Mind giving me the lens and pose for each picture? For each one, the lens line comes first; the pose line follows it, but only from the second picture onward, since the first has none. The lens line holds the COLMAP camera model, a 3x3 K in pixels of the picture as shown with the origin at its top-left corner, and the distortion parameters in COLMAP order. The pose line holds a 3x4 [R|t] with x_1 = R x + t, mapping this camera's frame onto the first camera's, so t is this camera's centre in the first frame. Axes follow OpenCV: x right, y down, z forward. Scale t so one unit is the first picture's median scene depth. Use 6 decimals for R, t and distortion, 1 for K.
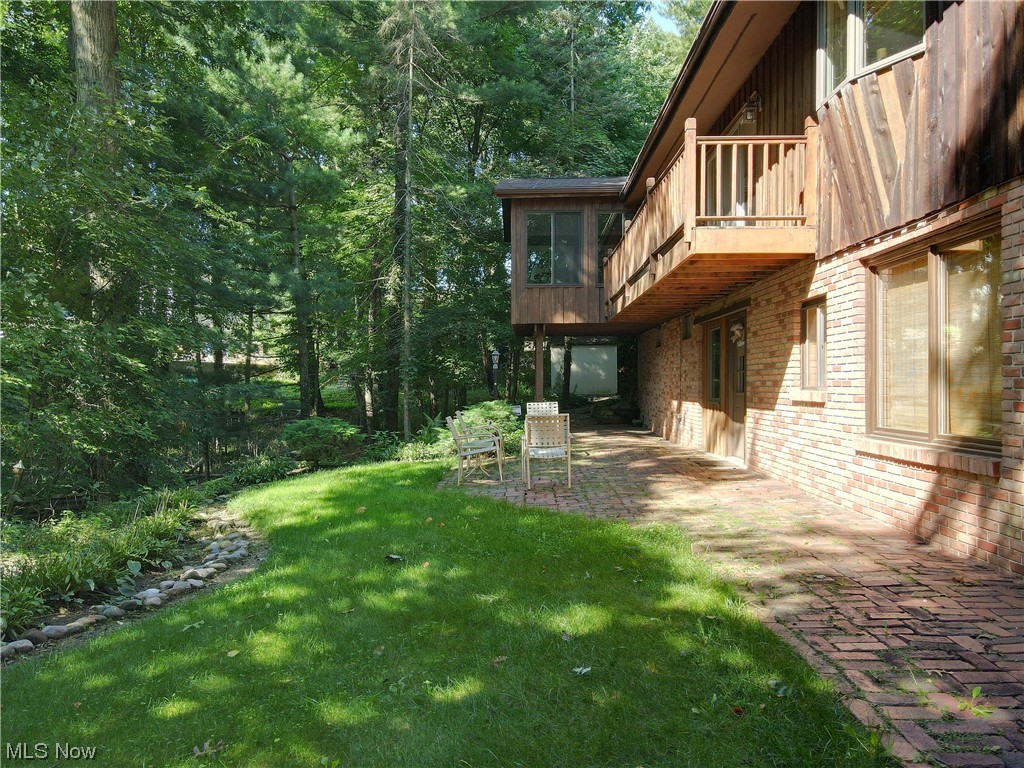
lens RADIAL K [[761.7, 0, 511.0], [0, 761.7, 402.7], [0, 0, 1]] dist [0.007965, 0.000394]
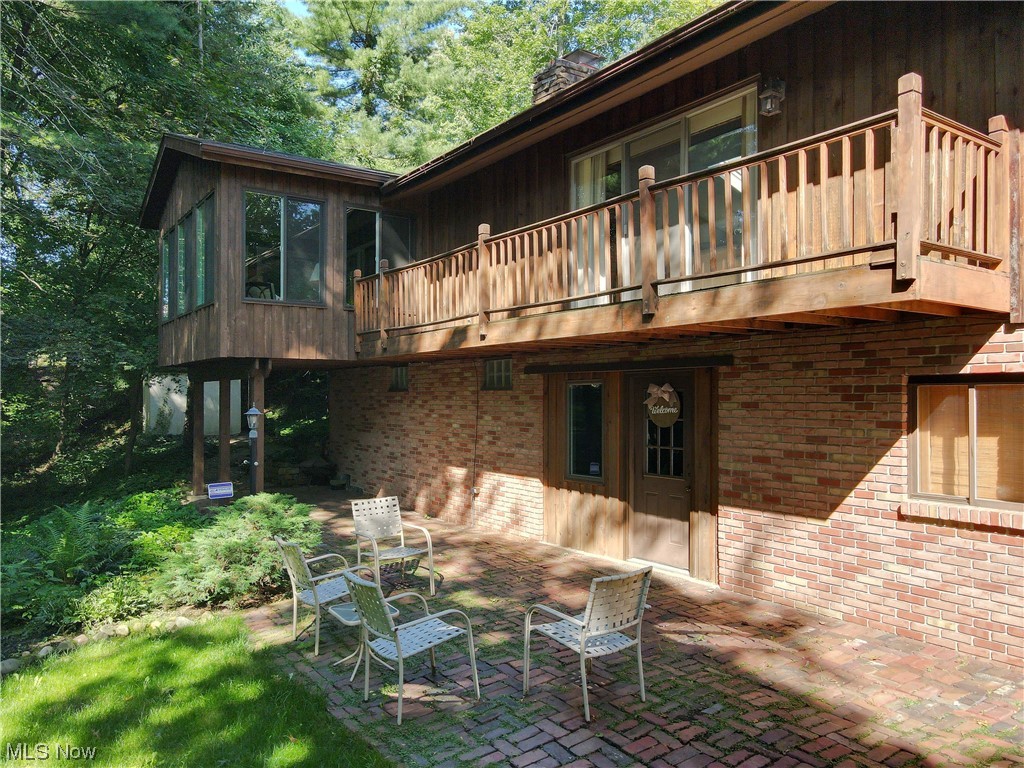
lens RADIAL K [[761.7, 0, 511.0], [0, 761.7, 402.7], [0, 0, 1]] dist [0.007965, 0.000394]
pose [[0.813149, 0.002336, 0.582051, -0.179019], [0.010086, 0.999785, -0.018103, -0.051550], [-0.581969, 0.020591, 0.812950, 0.338744]]
